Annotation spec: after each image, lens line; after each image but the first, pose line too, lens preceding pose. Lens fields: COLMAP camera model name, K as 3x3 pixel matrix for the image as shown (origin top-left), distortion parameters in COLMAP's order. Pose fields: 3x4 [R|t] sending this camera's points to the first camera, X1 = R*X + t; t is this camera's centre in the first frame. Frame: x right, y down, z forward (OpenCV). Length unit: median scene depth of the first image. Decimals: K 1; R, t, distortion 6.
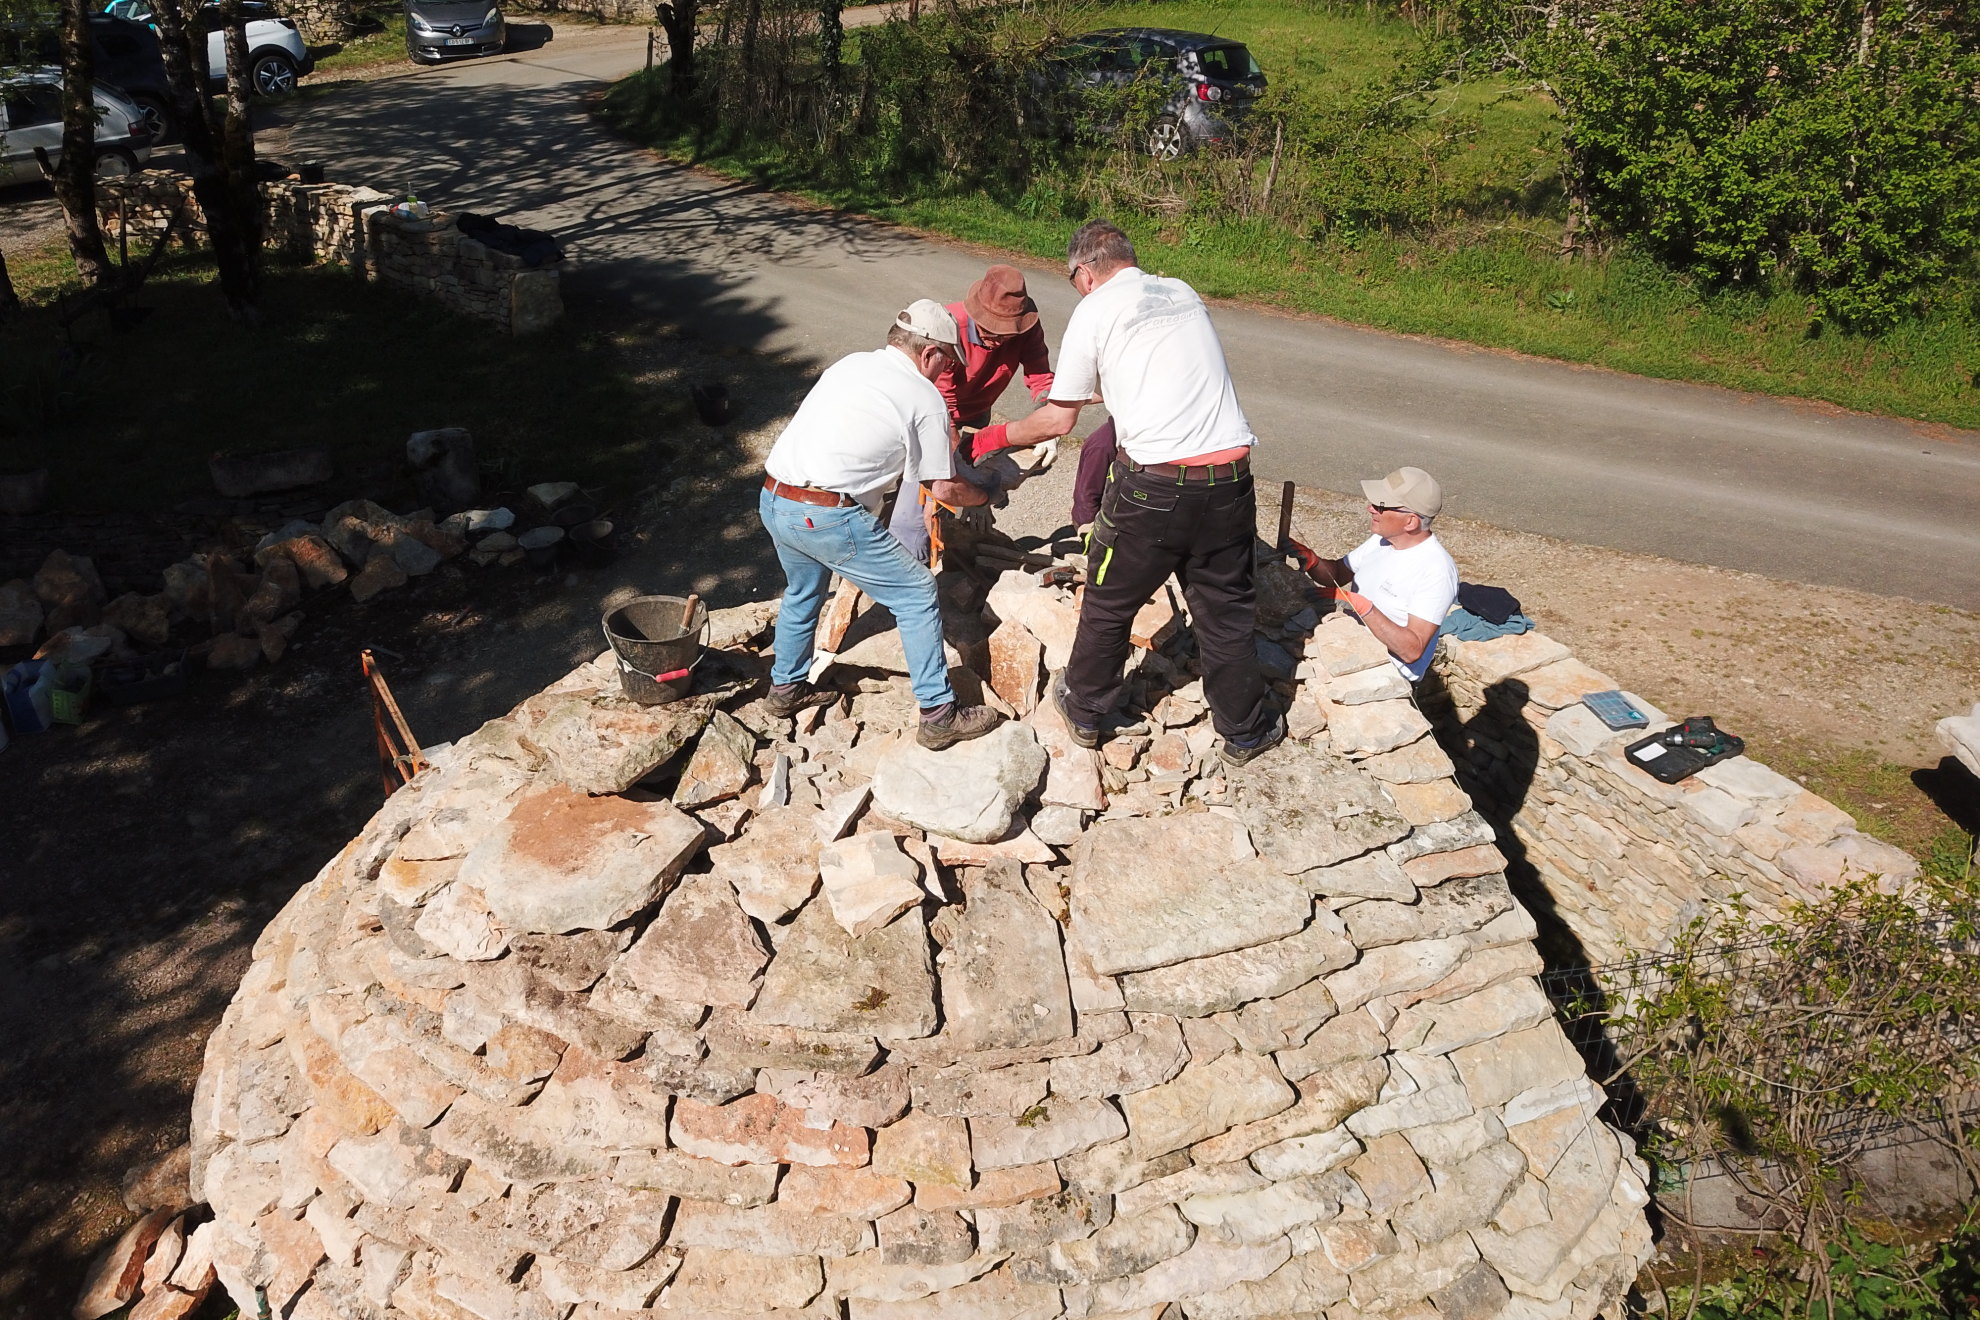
lens RADIAL K [[1524.9, 0, 980.9], [0, 1524.9, 578.0], [0, 0, 1]] dist [0.001126, 0.007703]
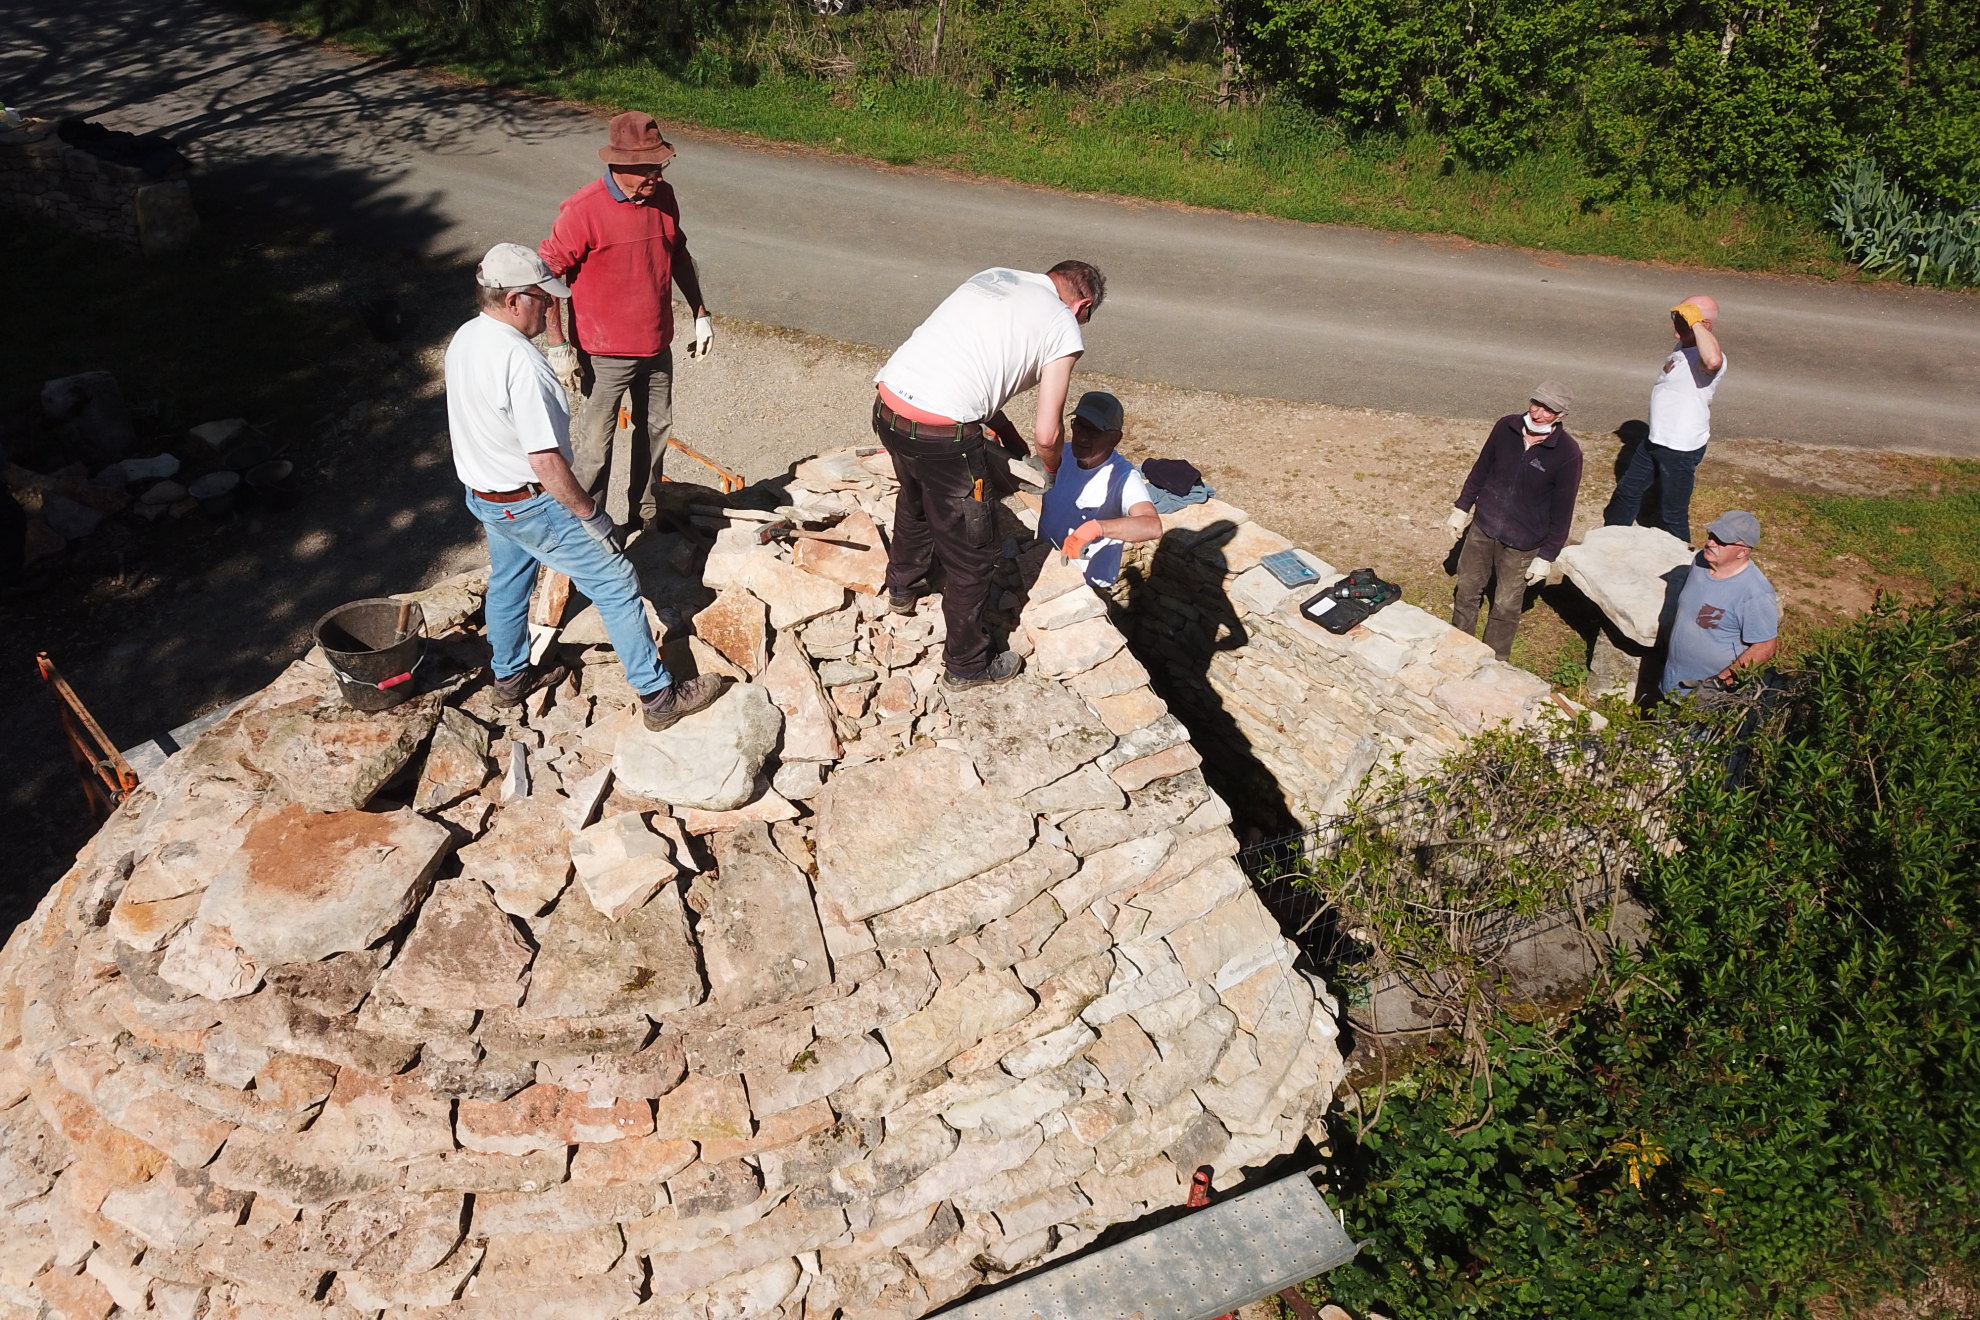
lens RADIAL K [[1519.2, 0, 982.2], [0, 1519.2, 577.0], [0, 0, 1]] dist [0.009003, 0.001349]
pose [[0.977553, -0.108821, 0.180412, 0.001074], [0.088488, 0.989161, 0.117177, -0.081304], [-0.191208, -0.098583, 0.976586, -0.038183]]
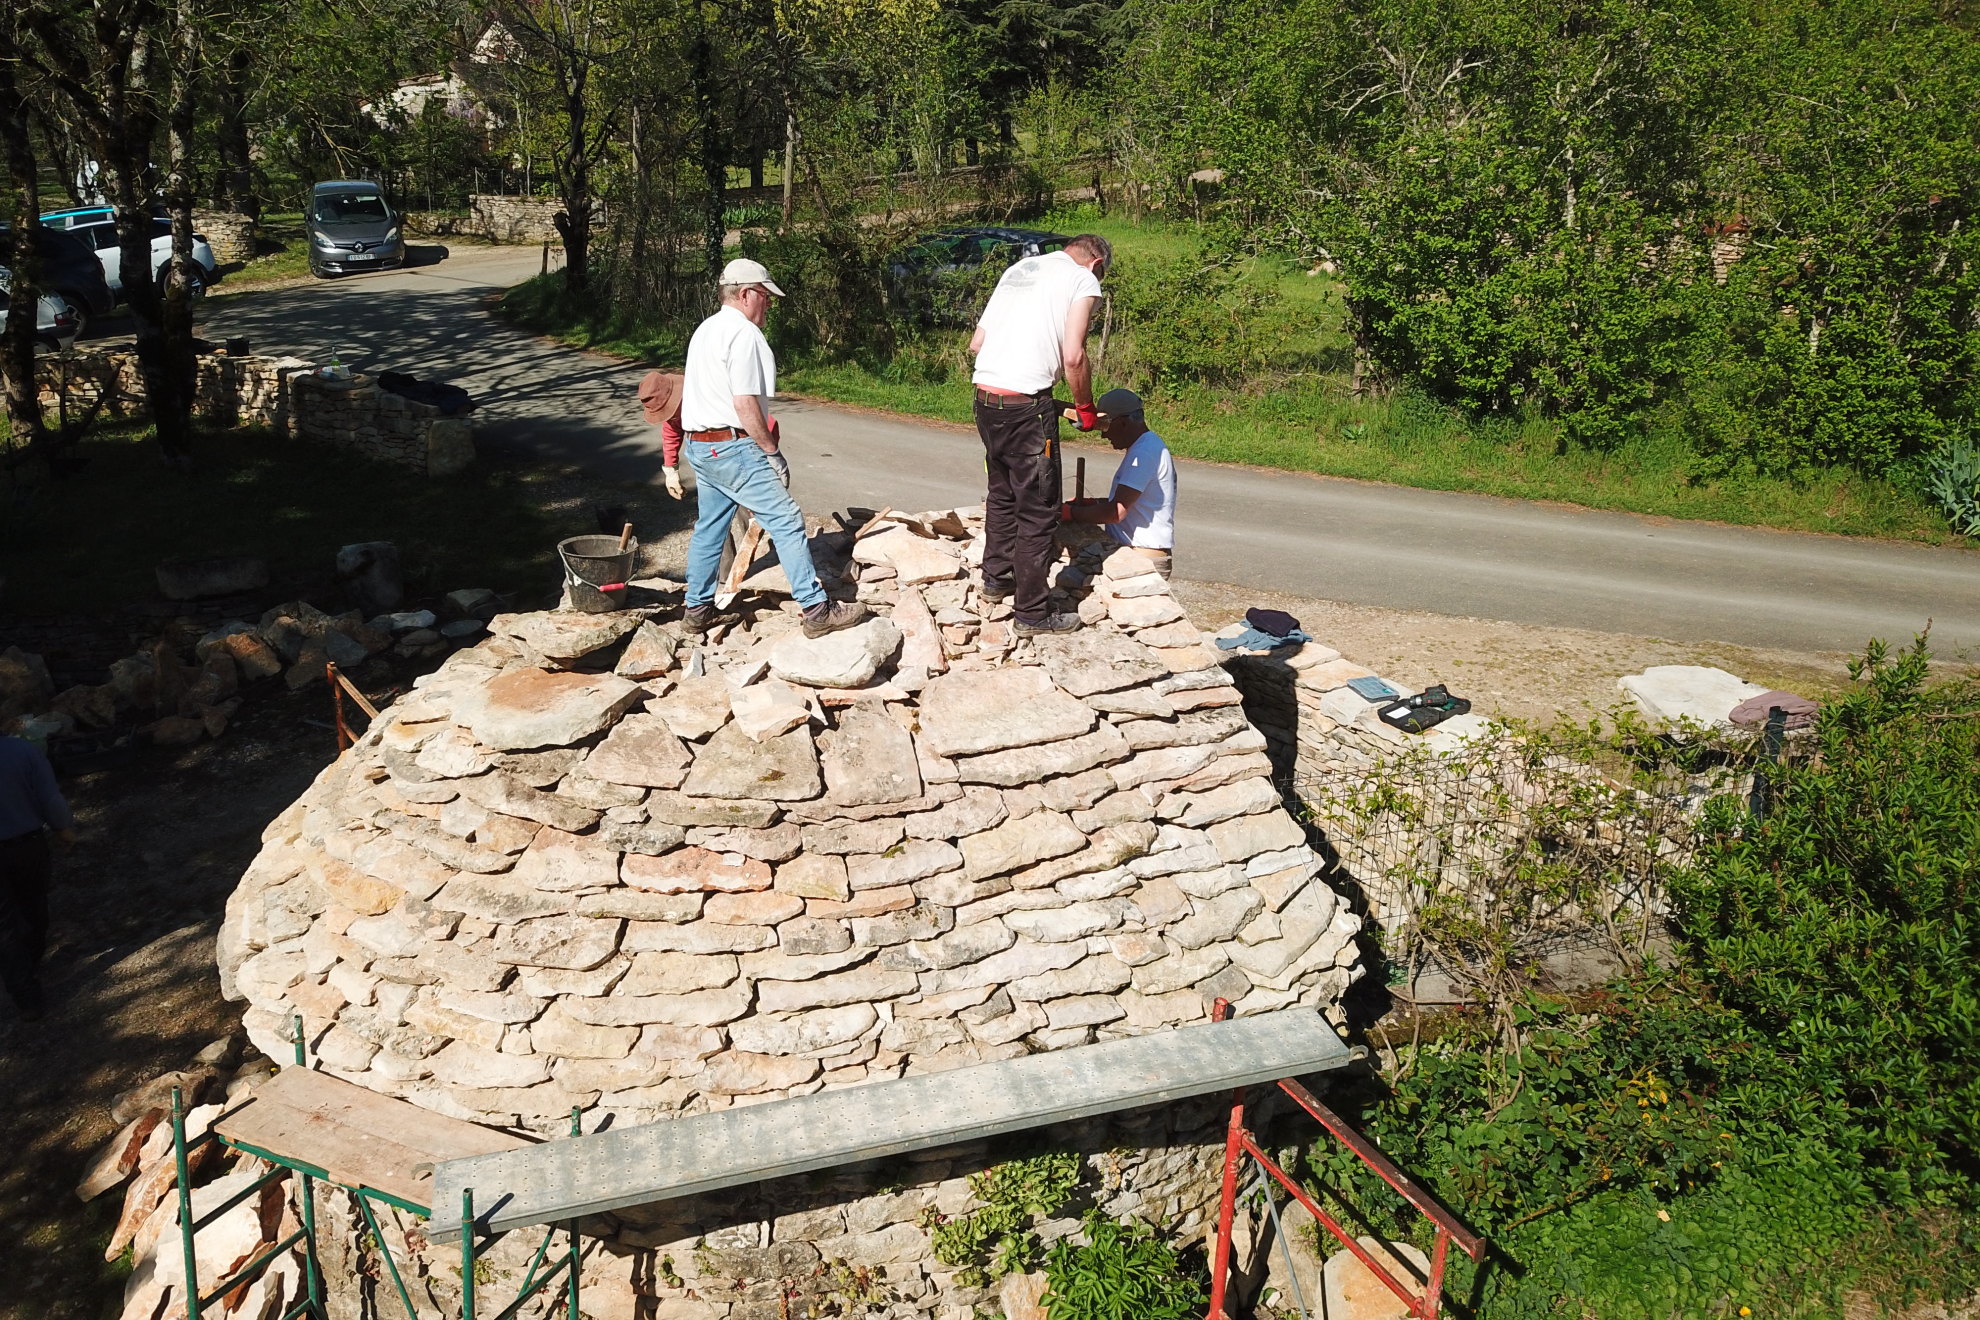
lens RADIAL K [[1519.2, 0, 982.2], [0, 1519.2, 577.0], [0, 0, 1]] dist [0.009003, 0.001349]
pose [[0.996478, -0.024971, 0.080056, 0.008751], [0.036597, 0.988426, -0.147221, 0.243867], [-0.075453, 0.149632, 0.985859, -0.291008]]
